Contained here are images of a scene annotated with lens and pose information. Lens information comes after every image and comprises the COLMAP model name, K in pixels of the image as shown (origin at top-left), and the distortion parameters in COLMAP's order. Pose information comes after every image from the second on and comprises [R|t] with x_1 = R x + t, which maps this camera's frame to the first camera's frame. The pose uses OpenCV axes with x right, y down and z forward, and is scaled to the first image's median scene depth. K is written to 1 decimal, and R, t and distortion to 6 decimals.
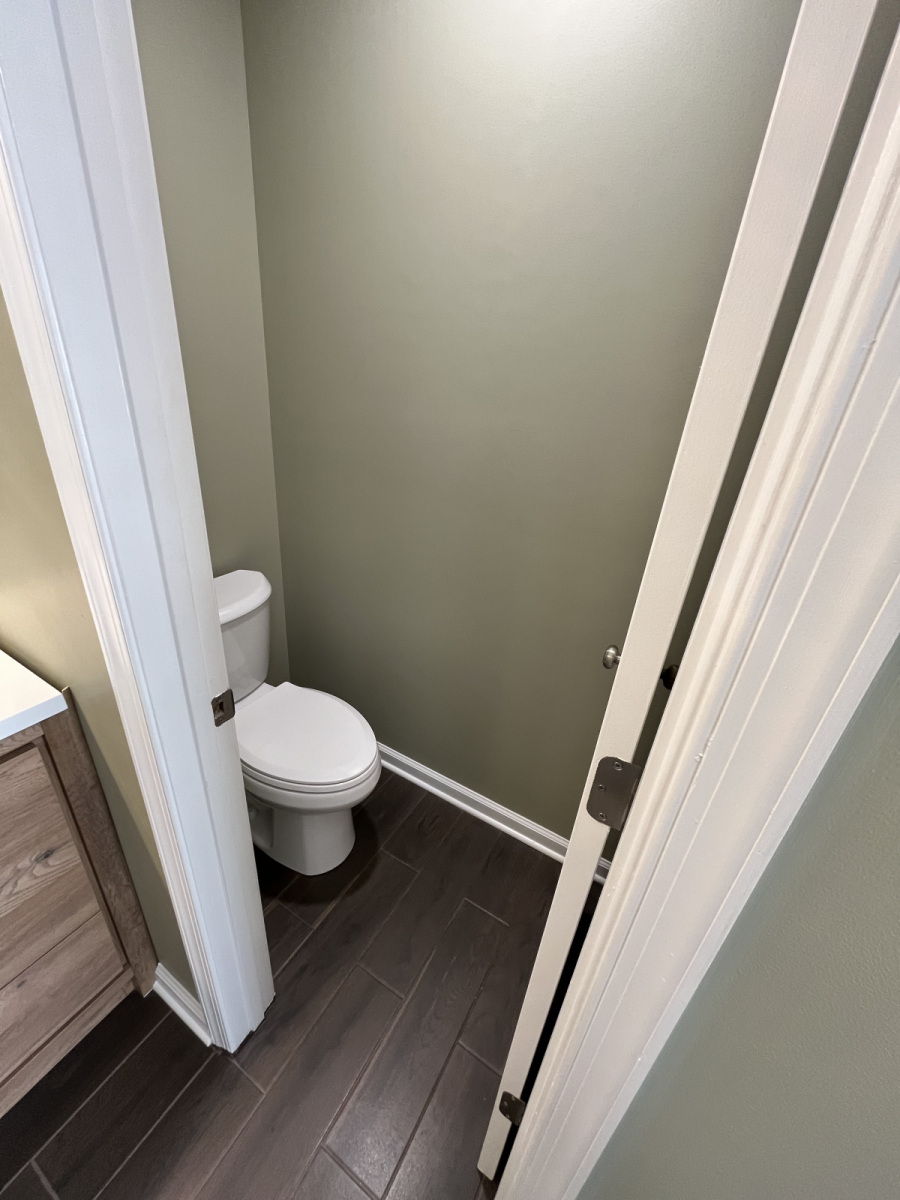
lens RADIAL K [[485.6, 0, 442.2], [0, 485.6, 602.6], [0, 0, 1]] dist [0.000250, 0.000408]
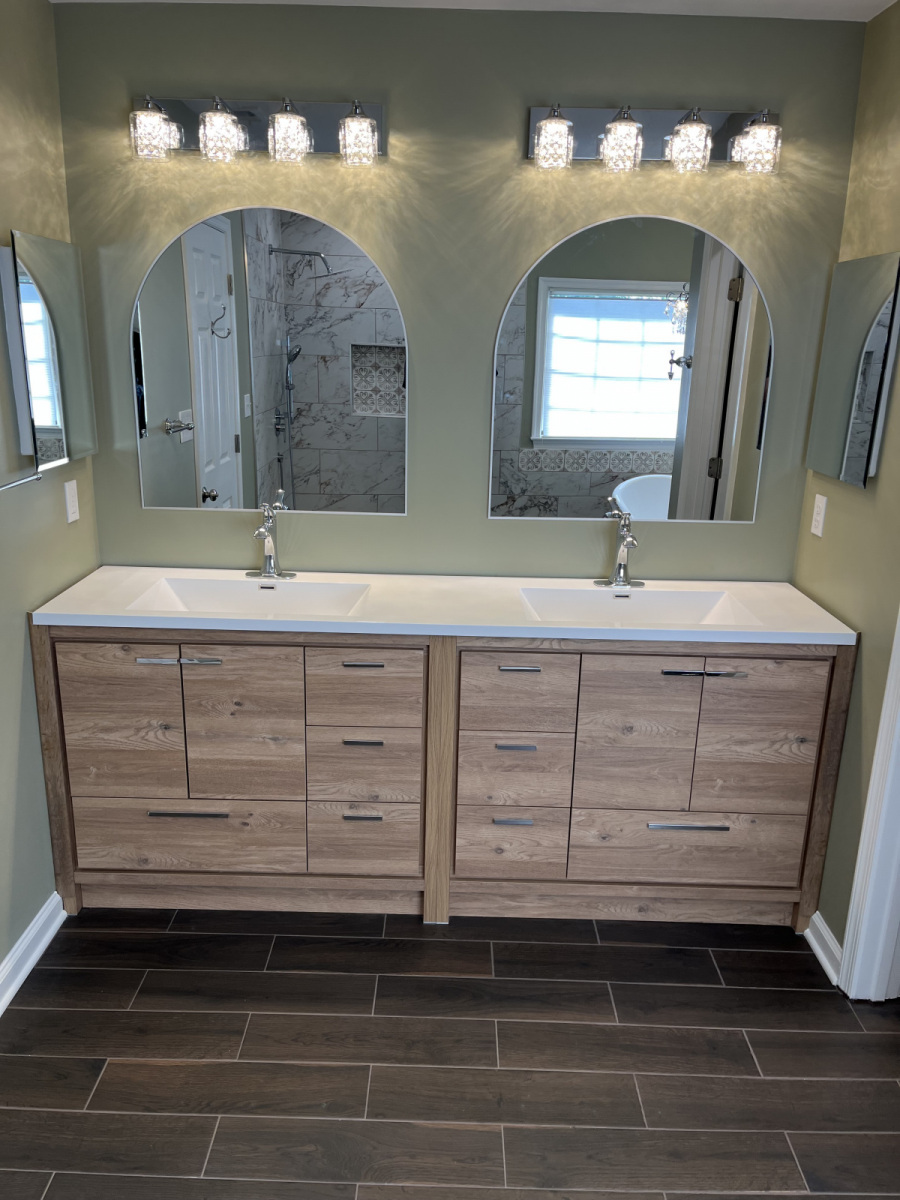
lens RADIAL K [[912.4, 0, 450.3], [0, 912.4, 601.3], [0, 0, 1]] dist [0.051674, -0.046115]
pose [[0.510789, 0.181030, -0.840430, 0.861205], [-0.369330, 0.928979, -0.024364, 0.548118], [0.776331, 0.322841, 0.541372, -1.395166]]
